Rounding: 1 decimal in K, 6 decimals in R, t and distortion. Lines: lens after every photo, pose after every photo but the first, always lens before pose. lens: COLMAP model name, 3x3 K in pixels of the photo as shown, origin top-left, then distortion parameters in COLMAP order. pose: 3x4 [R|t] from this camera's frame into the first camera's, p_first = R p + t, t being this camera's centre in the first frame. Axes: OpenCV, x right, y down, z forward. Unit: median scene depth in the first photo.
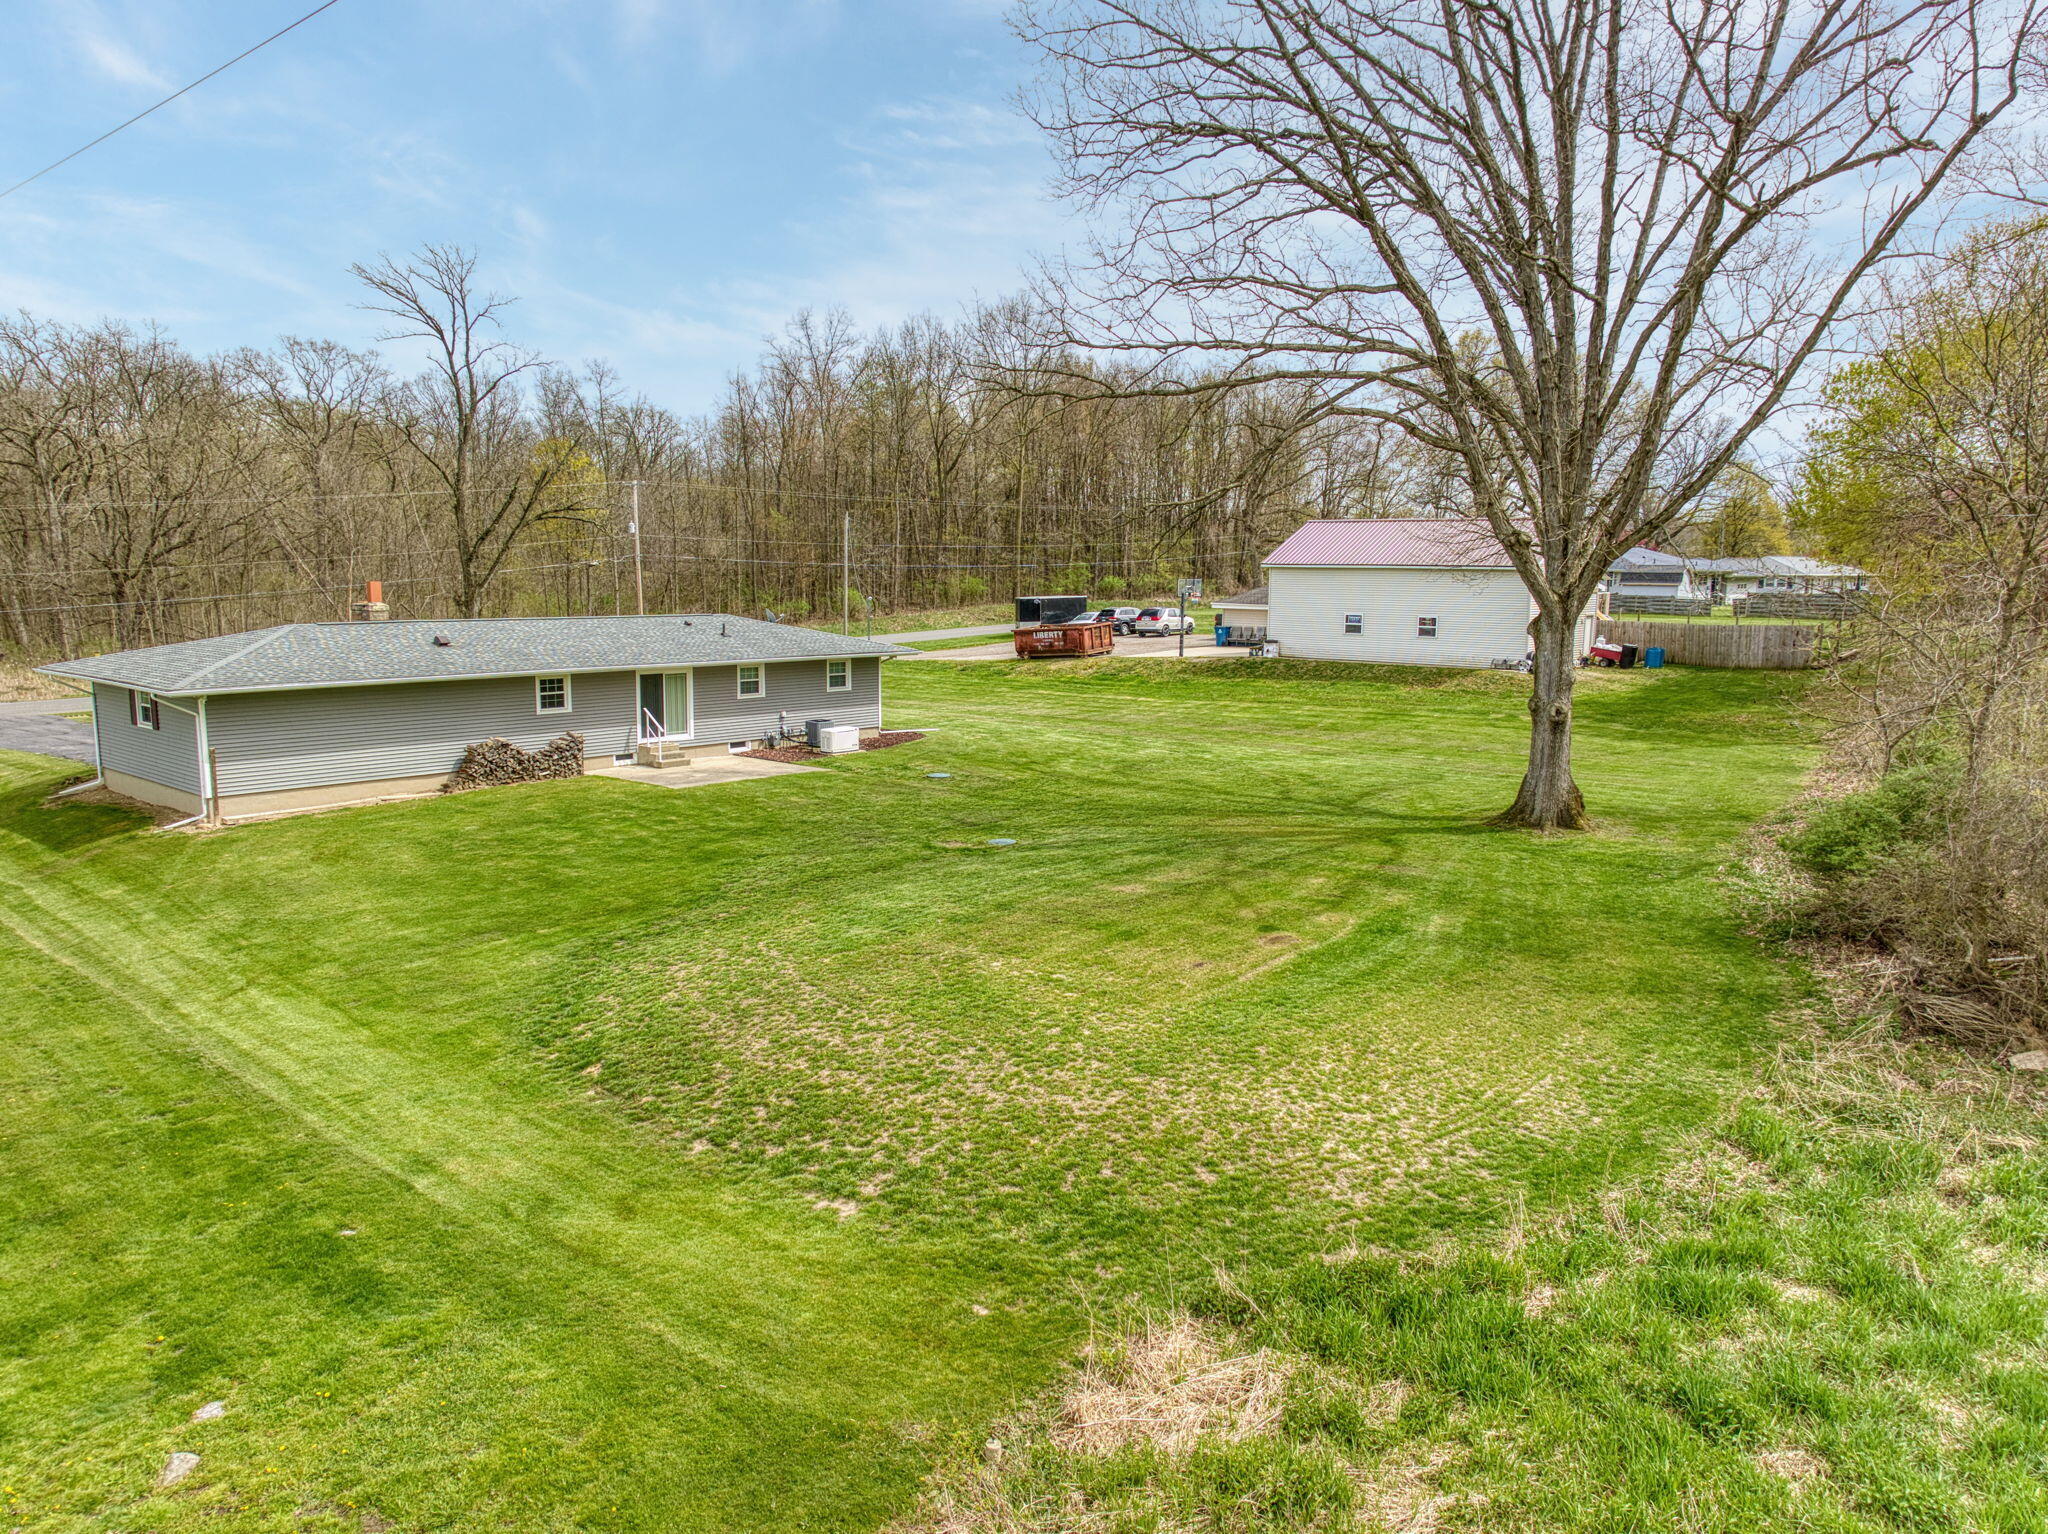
lens RADIAL K [[1394.2, 0, 1023.1], [0, 1394.2, 799.5], [0, 0, 1]] dist [0.007716, -0.031685]
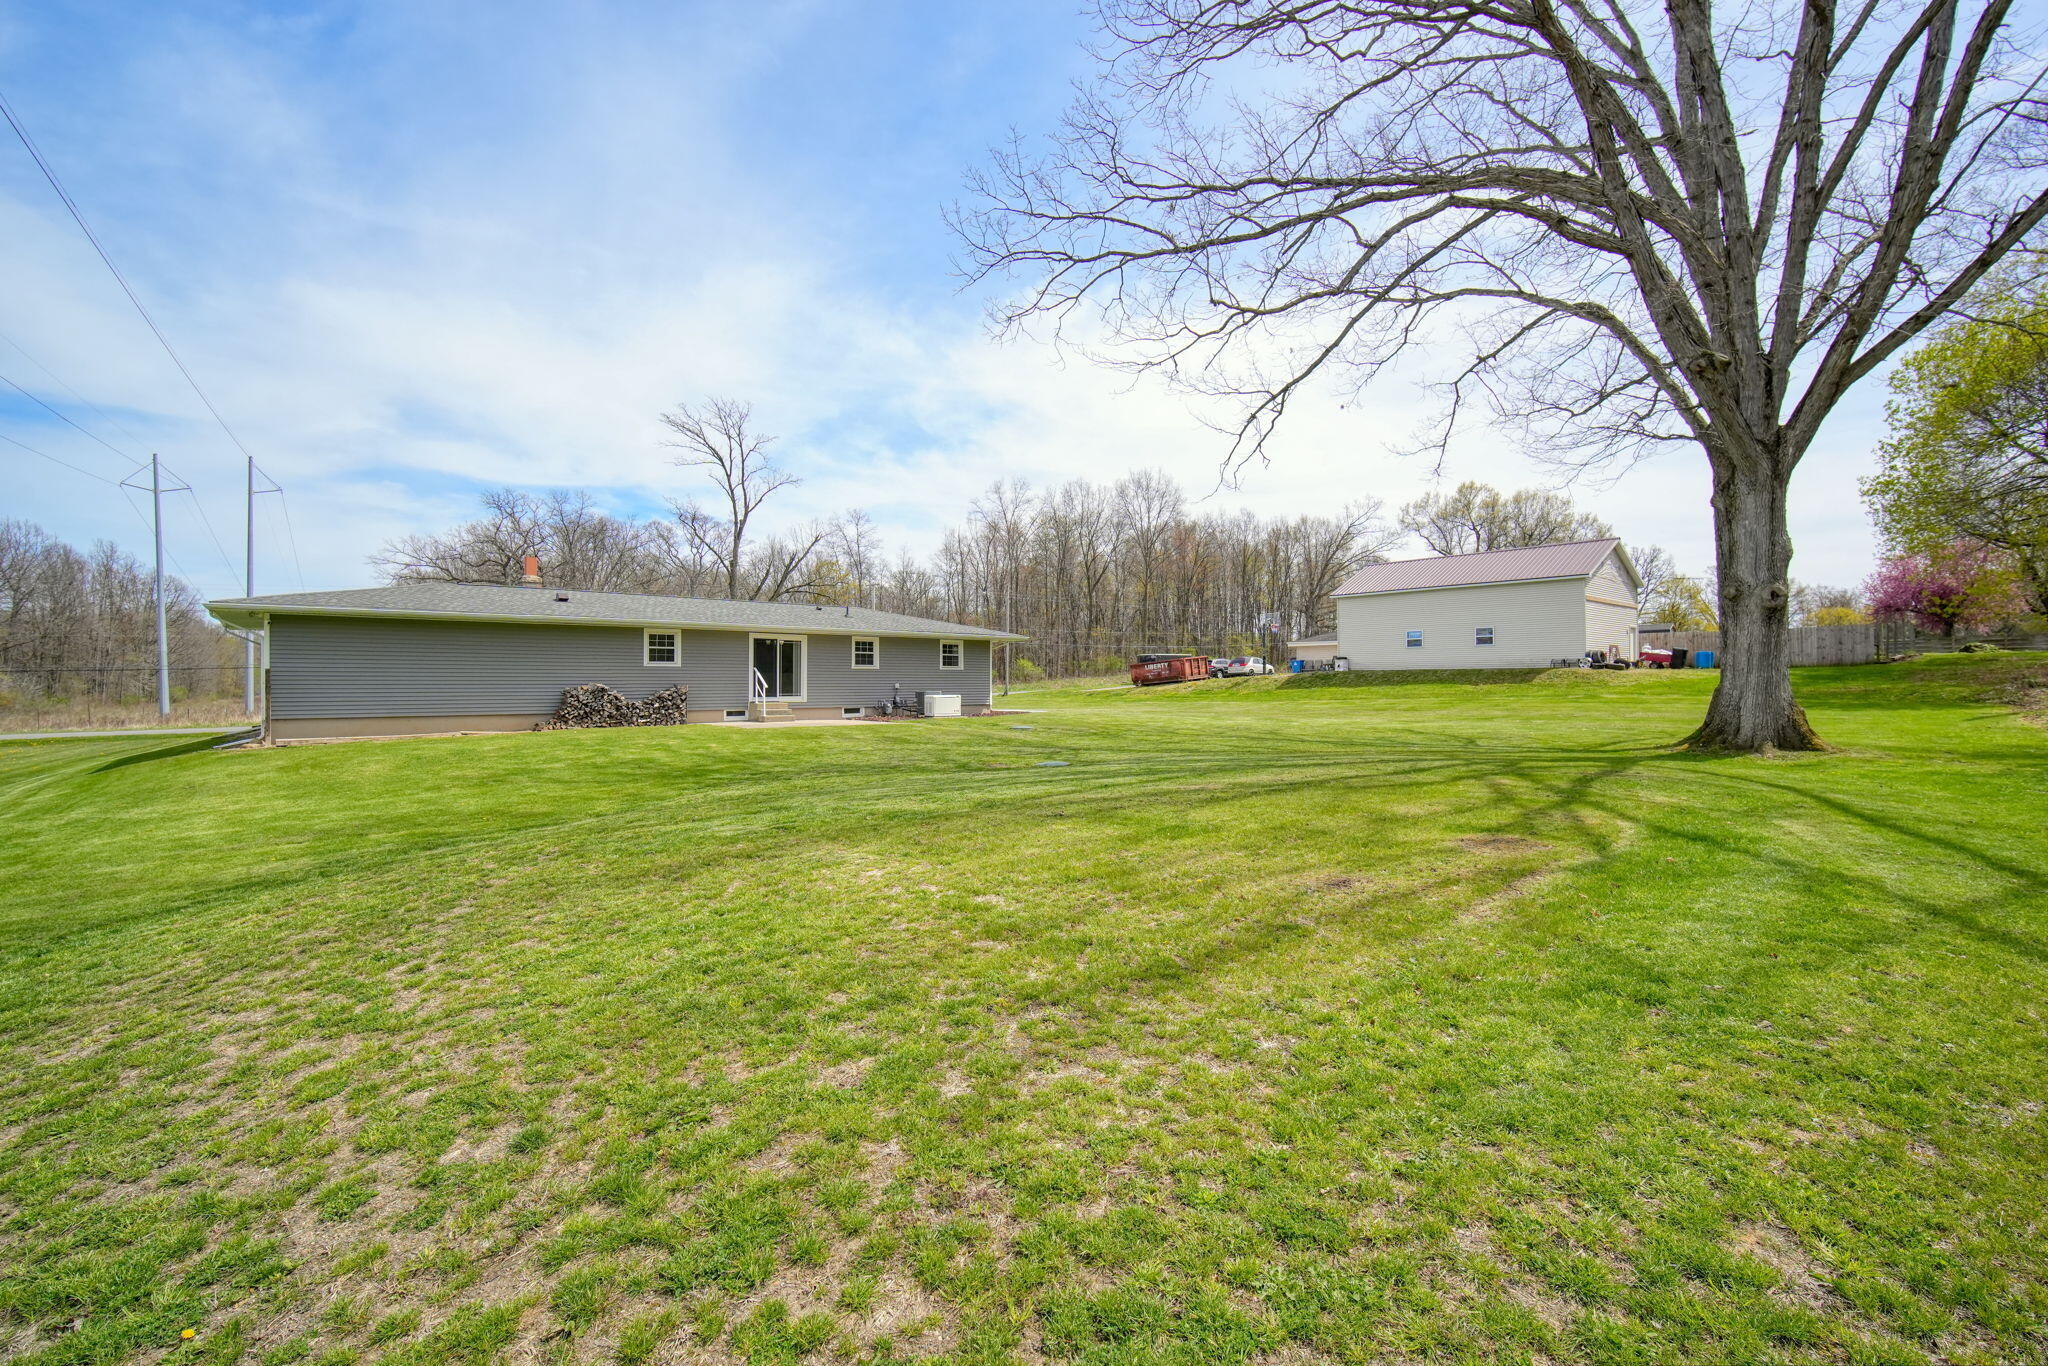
lens RADIAL K [[872.2, 0, 1024.0], [0, 872.2, 683.0], [0, 0, 1]] dist [-0.004718, 0.000384]
pose [[0.987963, -0.013059, -0.154141, 0.023410], [-0.012384, 0.986555, -0.162957, 0.032485], [0.154197, 0.162904, 0.974518, 0.228006]]
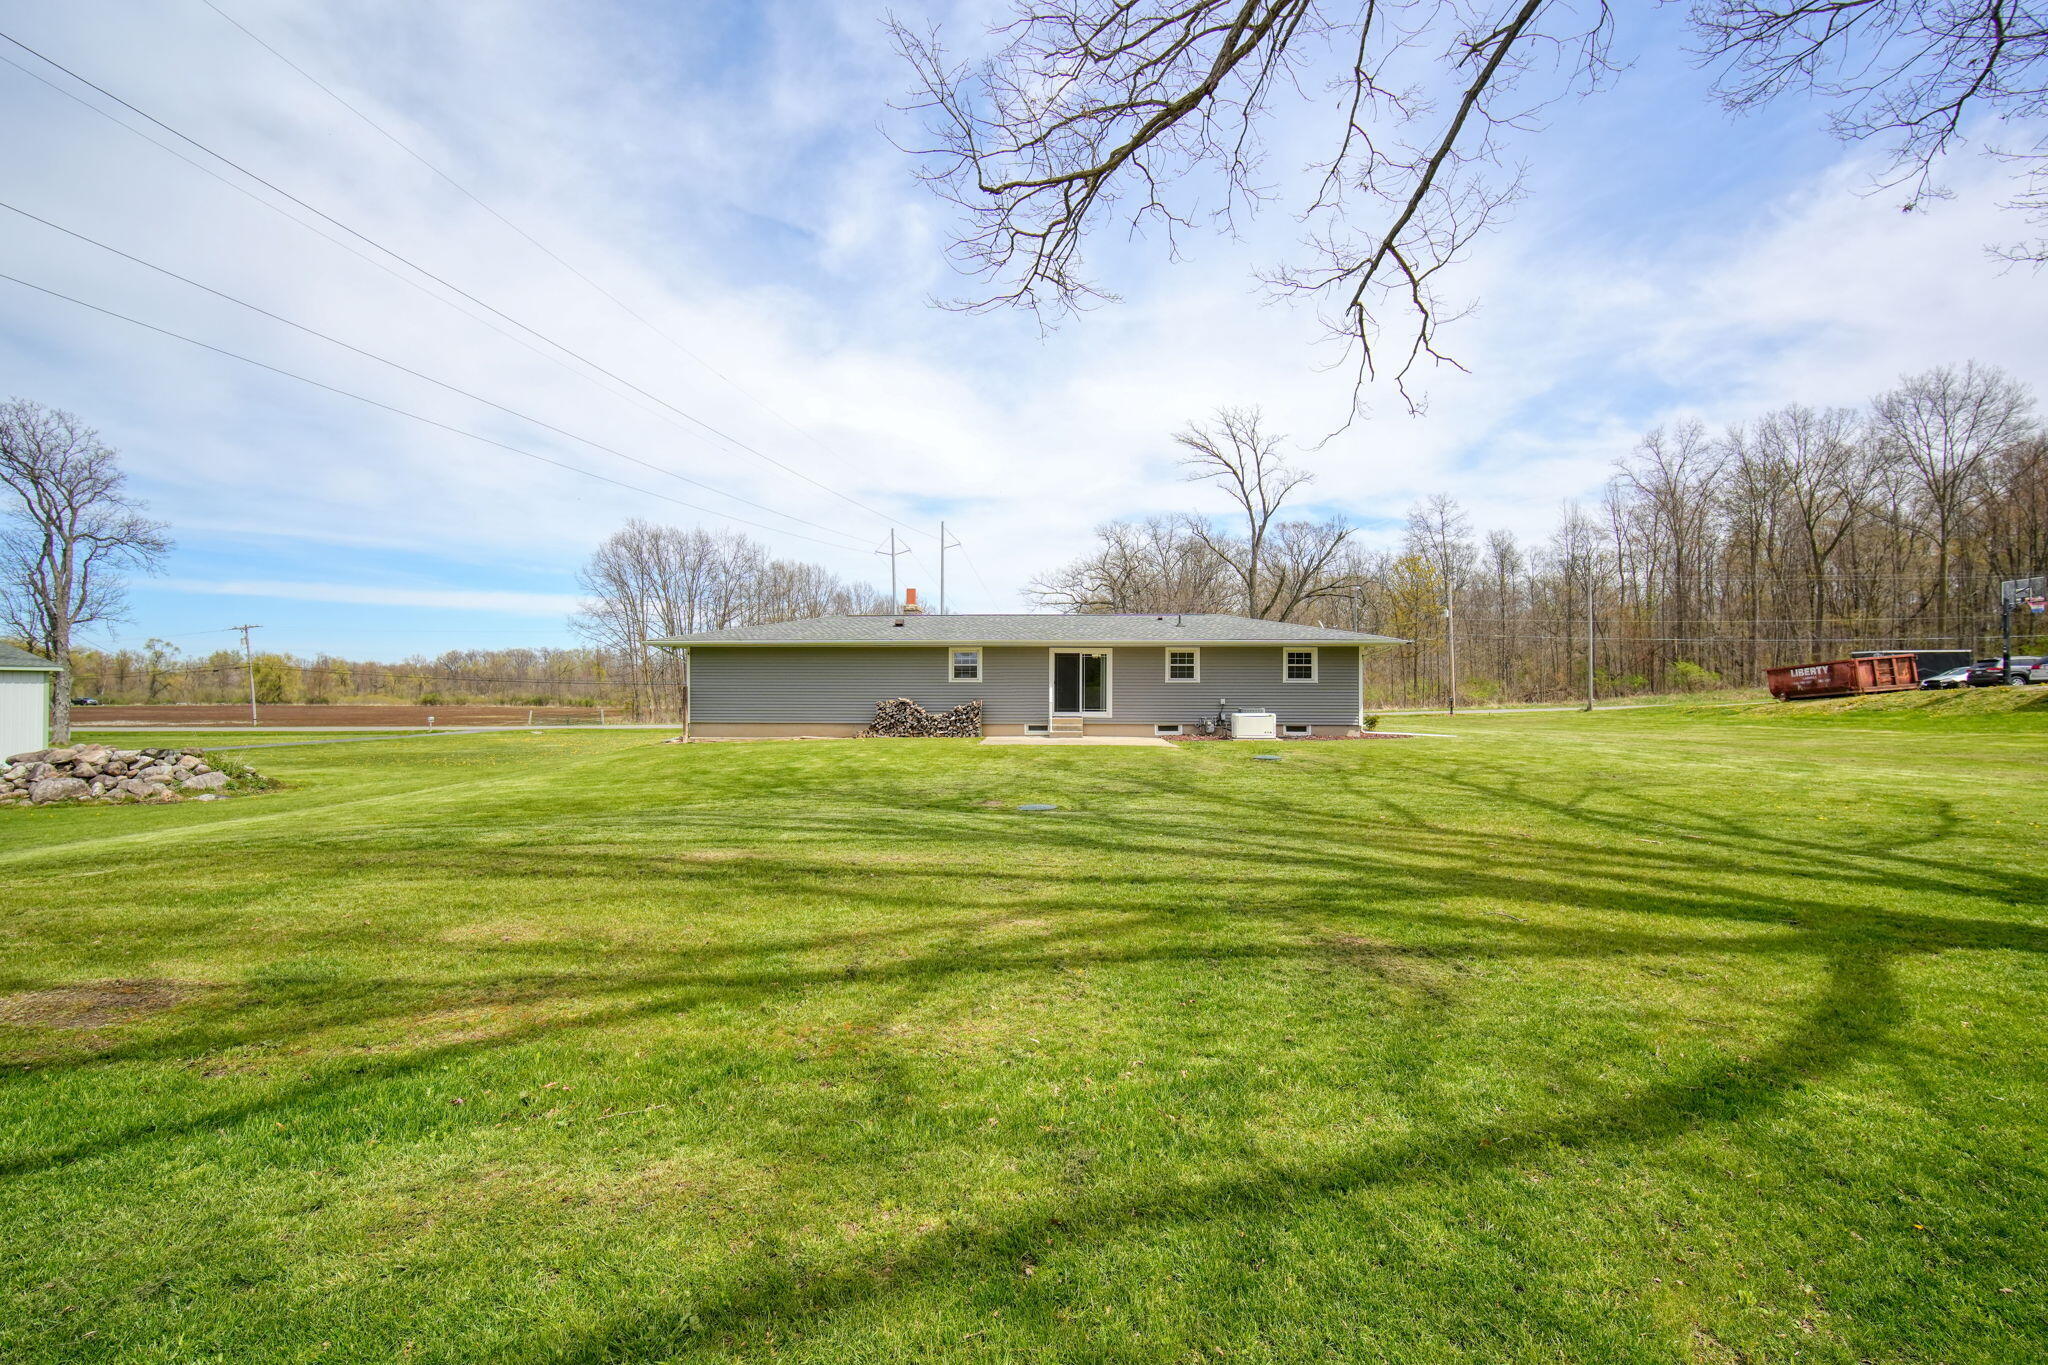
lens RADIAL K [[872.2, 0, 1024.0], [0, 872.2, 682.5], [0, 0, 1]] dist [-0.004718, 0.000384]
pose [[0.626444, -0.015478, -0.779313, 0.147333], [-0.121108, 0.985728, -0.116930, 0.009610], [0.770001, 0.167631, 0.615629, 0.343958]]
